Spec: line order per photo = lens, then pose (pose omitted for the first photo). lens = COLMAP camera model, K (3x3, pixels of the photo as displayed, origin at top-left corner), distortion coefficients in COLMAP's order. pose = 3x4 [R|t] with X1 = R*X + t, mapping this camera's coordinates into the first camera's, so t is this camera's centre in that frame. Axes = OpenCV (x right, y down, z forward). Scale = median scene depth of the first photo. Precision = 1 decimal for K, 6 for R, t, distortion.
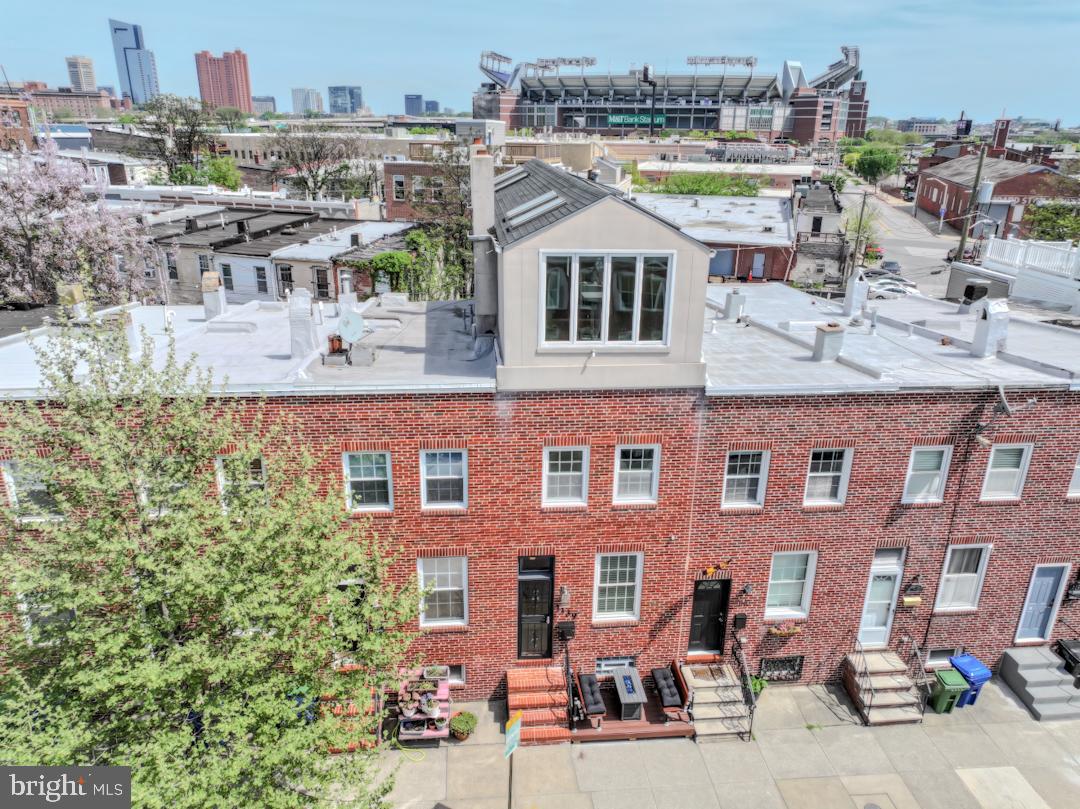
lens RADIAL K [[761.4, 0, 540.0], [0, 761.4, 404.5], [0, 0, 1]] dist [-0.002755, 0.019813]
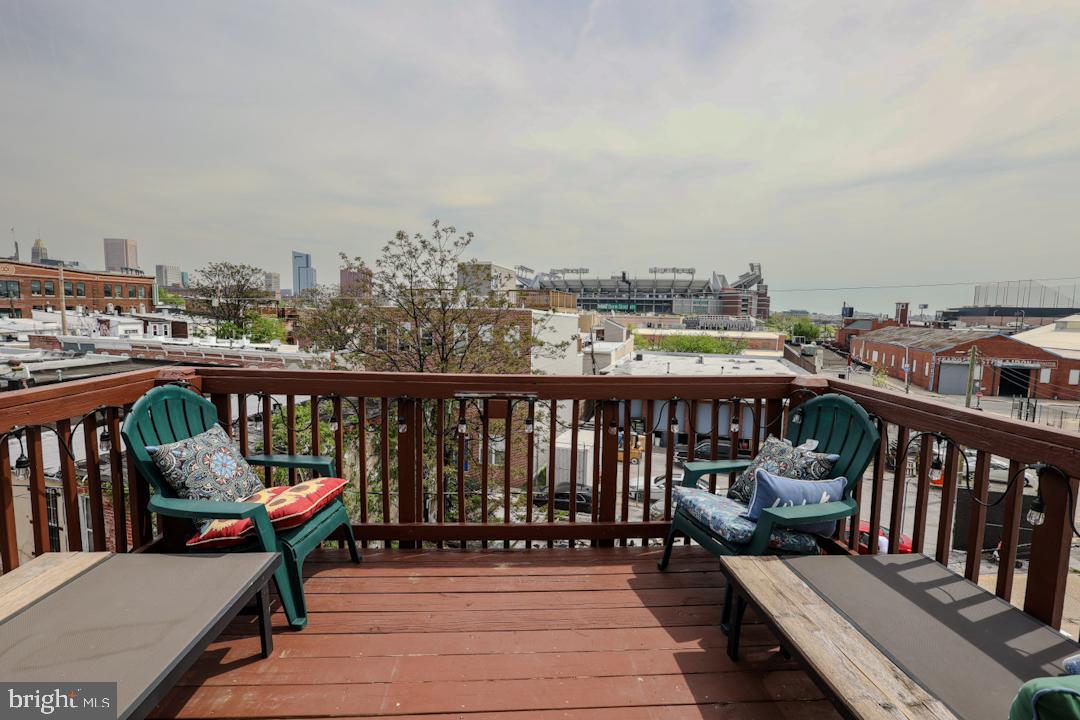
lens RADIAL K [[492.1, 0, 540.0], [0, 492.1, 360.0], [0, 0, 1]] dist [-0.000222, 0.000201]
pose [[0.999700, 0.009780, -0.022454, -0.002078], [-0.015217, 0.966398, -0.256600, -0.094356], [0.019190, 0.256864, 0.966257, 0.369094]]
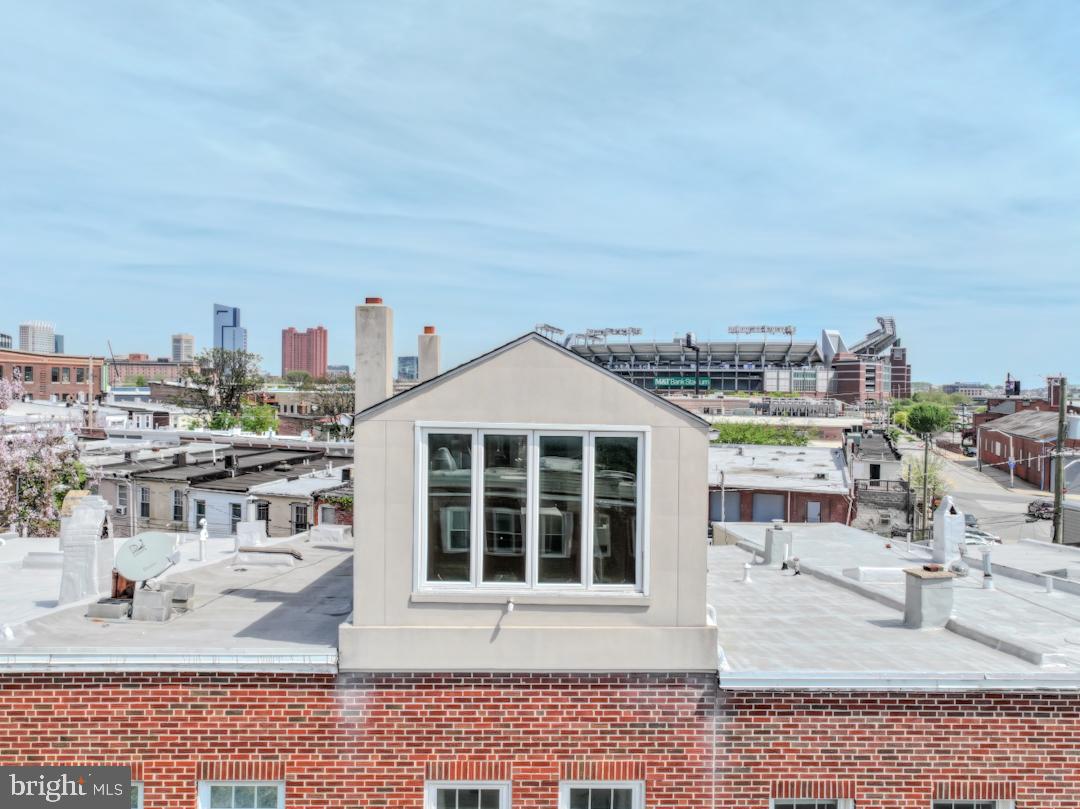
lens RADIAL K [[761.4, 0, 540.0], [0, 761.4, 404.5], [0, 0, 1]] dist [-0.002755, 0.019813]
pose [[0.997540, 0.001306, -0.070092, 0.024827], [-0.024225, 0.944658, -0.327162, -0.004437], [0.065785, 0.328055, 0.942365, 0.079838]]
